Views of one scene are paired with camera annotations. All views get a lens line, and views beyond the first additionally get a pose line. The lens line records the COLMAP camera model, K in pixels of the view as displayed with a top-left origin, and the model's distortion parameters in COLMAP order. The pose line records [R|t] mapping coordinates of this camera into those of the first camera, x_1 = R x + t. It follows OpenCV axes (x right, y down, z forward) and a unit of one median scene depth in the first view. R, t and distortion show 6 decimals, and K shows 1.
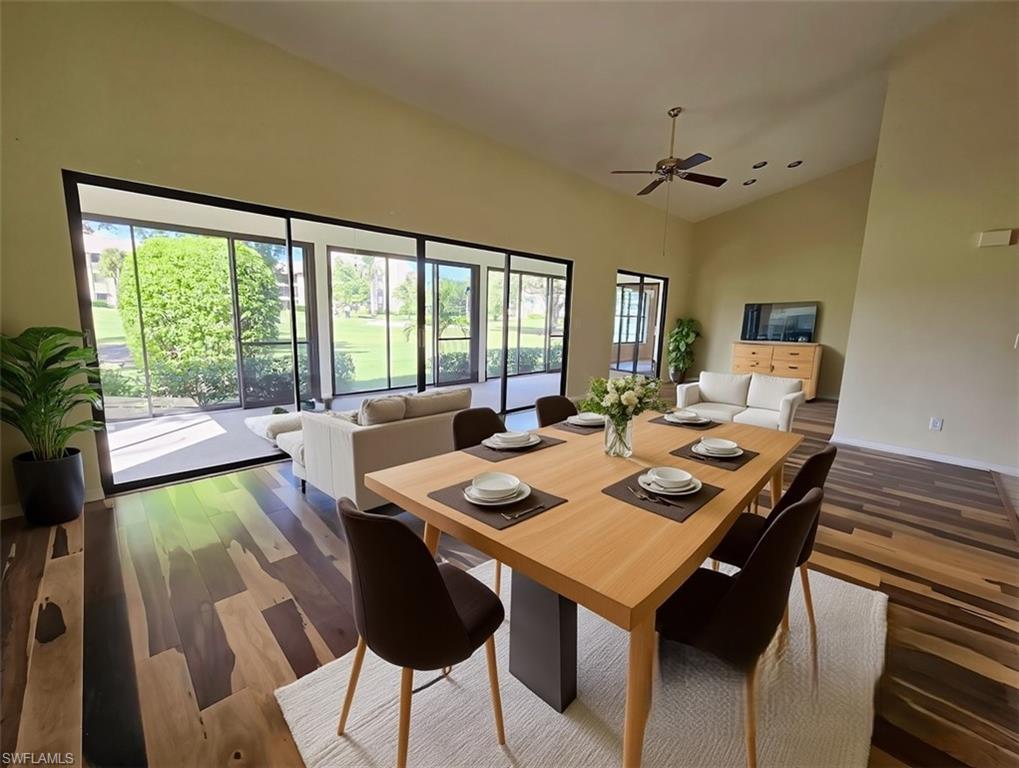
lens RADIAL K [[417.5, 0, 510.5], [0, 417.5, 381.6], [0, 0, 1]] dist [-0.000224, 0.000084]
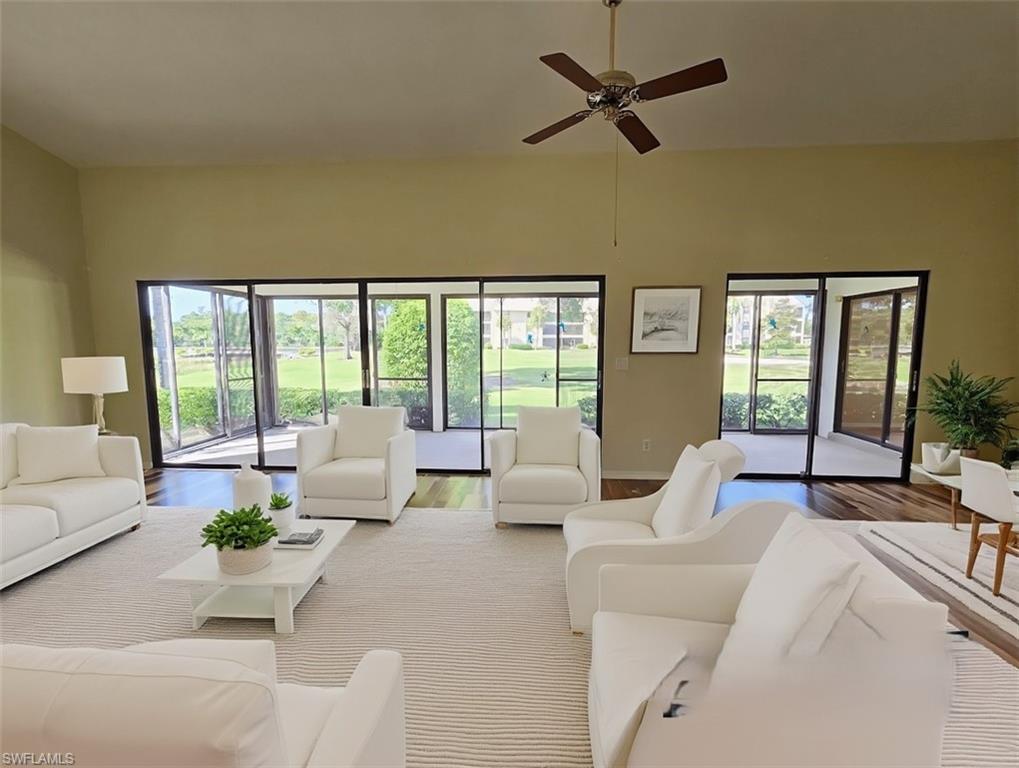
lens RADIAL K [[417.5, 0, 511.0], [0, 417.5, 387.2], [0, 0, 1]] dist [-0.000224, 0.000084]
pose [[0.664610, 0.043441, -0.745927, 0.573661], [-0.099180, 0.994604, -0.030444, -0.064048], [0.740579, 0.094215, 0.665332, 0.433072]]
